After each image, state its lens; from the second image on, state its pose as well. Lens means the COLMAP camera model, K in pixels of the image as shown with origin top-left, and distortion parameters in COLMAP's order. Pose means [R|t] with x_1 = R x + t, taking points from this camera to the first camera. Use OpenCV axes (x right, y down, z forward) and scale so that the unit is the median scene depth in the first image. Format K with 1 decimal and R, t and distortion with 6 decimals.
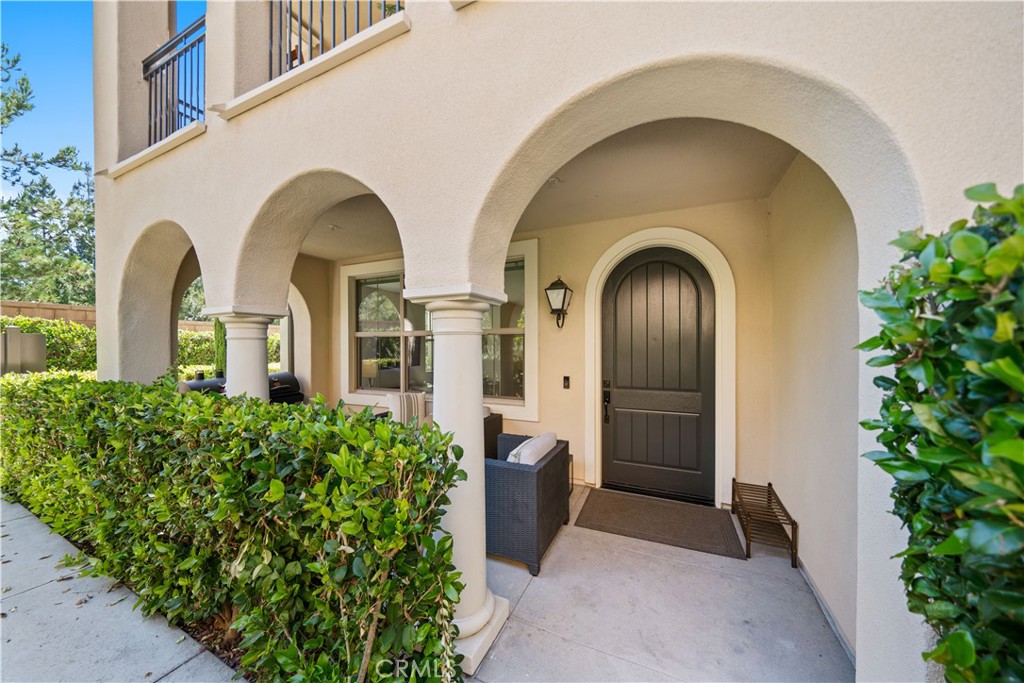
lens RADIAL K [[350.1, 0, 513.2], [0, 350.1, 341.2], [0, 0, 1]] dist [-0.007439, 0.000443]
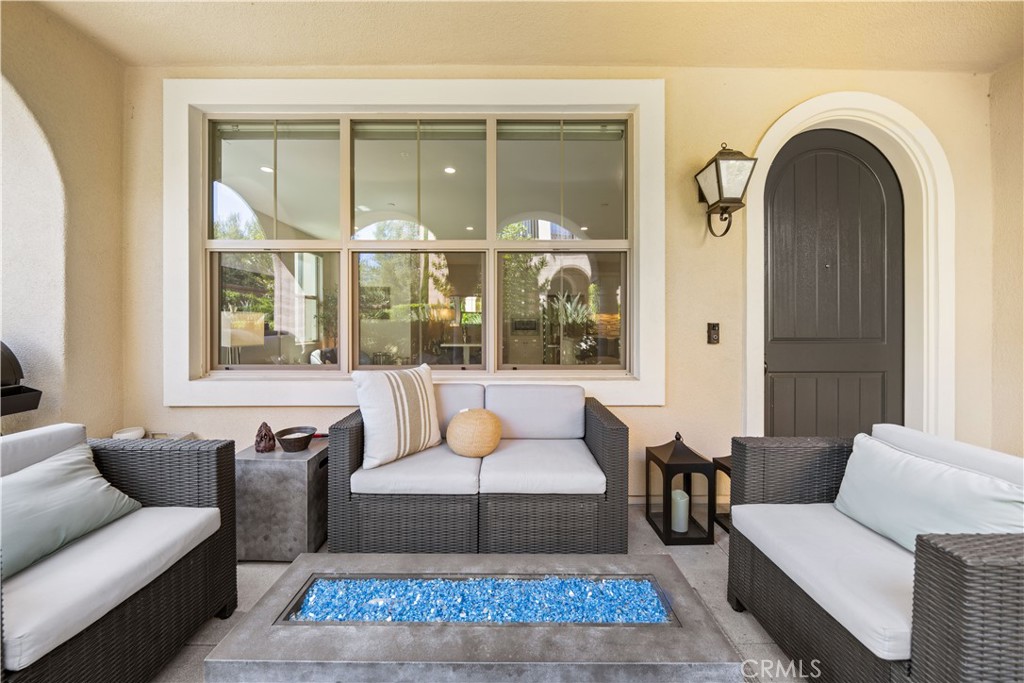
lens RADIAL K [[350.1, 0, 505.4], [0, 350.1, 334.1], [0, 0, 1]] dist [-0.007439, 0.000443]
pose [[0.902470, 0.007305, 0.430692, -0.446630], [-0.007178, 0.999972, -0.001919, 0.131899], [-0.430694, -0.001360, 0.902497, 0.666353]]
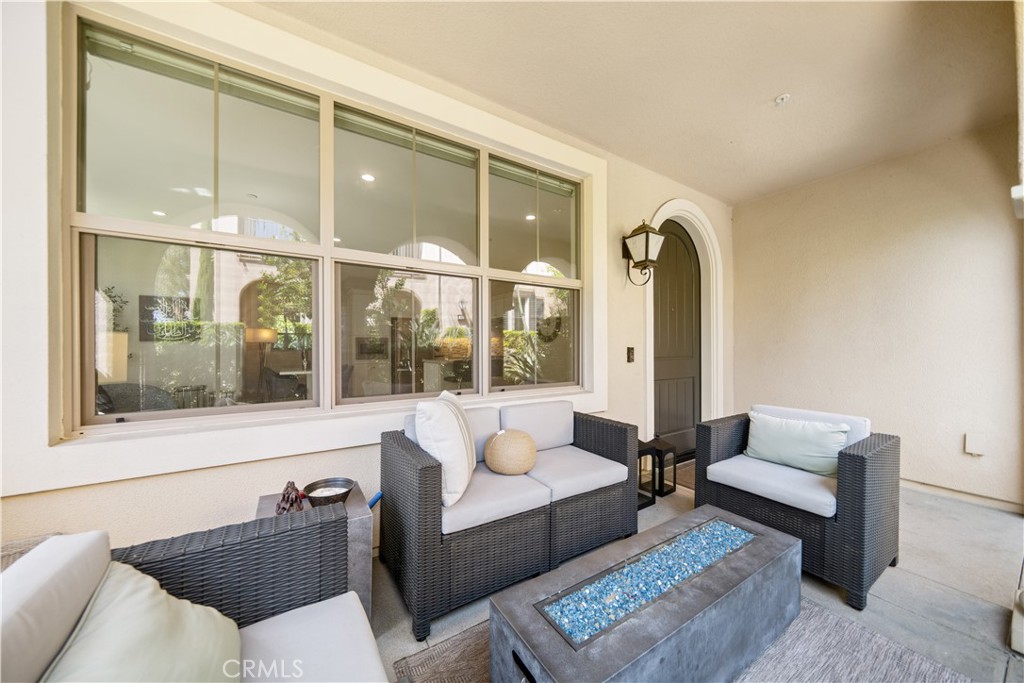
lens RADIAL K [[350.1, 0, 512.3], [0, 350.1, 347.9], [0, 0, 1]] dist [-0.007439, 0.000443]
pose [[0.531756, -0.000662, 0.846898, -0.732914], [-0.007582, 0.999956, 0.005543, 0.107051], [-0.846864, -0.009369, 0.531727, 0.853969]]
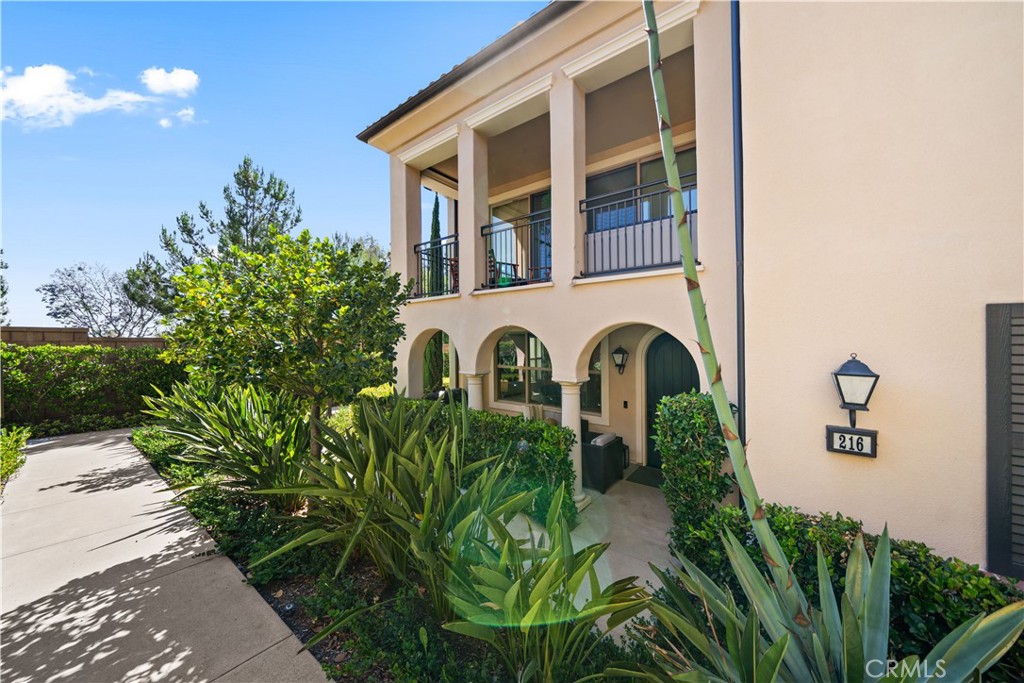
lens RADIAL K [[350.1, 0, 517.8], [0, 350.1, 341.2], [0, 0, 1]] dist [-0.007439, 0.000443]
pose [[0.974727, 0.002432, -0.223386, 0.018591], [-0.000794, 0.999972, 0.007422, -0.224606], [0.223398, -0.007057, 0.974702, -0.876789]]
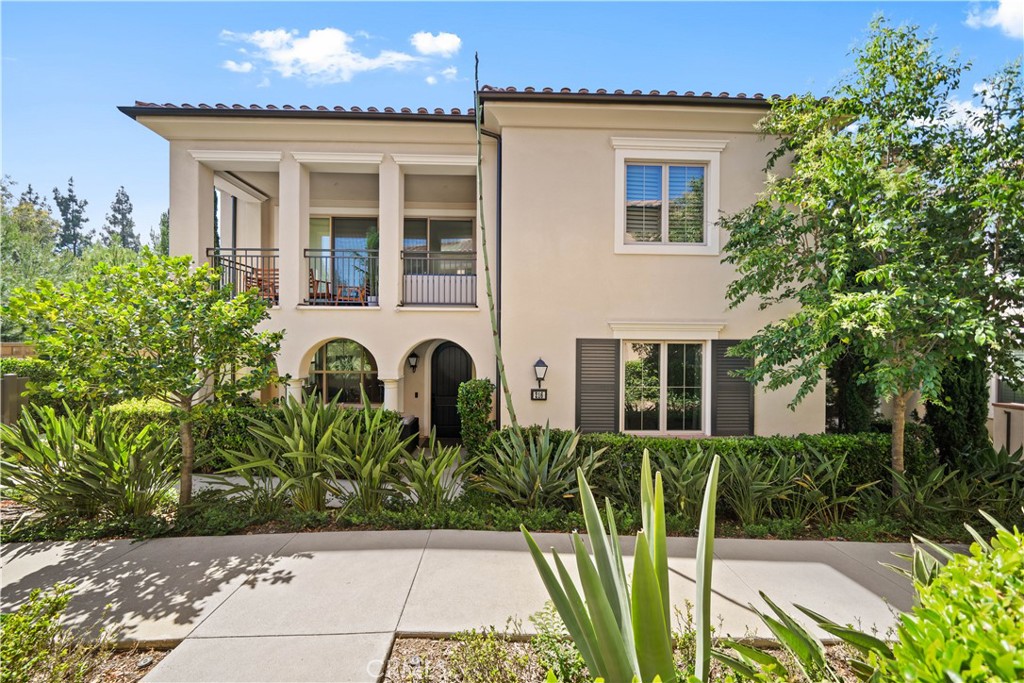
lens RADIAL K [[361.5, 0, 512.1], [0, 361.5, 334.5], [0, 0, 1]] dist [-0.001728, -0.000107]
pose [[0.894136, 0.018339, 0.447420, -0.387868], [-0.012954, 0.999802, -0.015093, -0.277033], [-0.447609, 0.007699, 0.894196, -1.554501]]
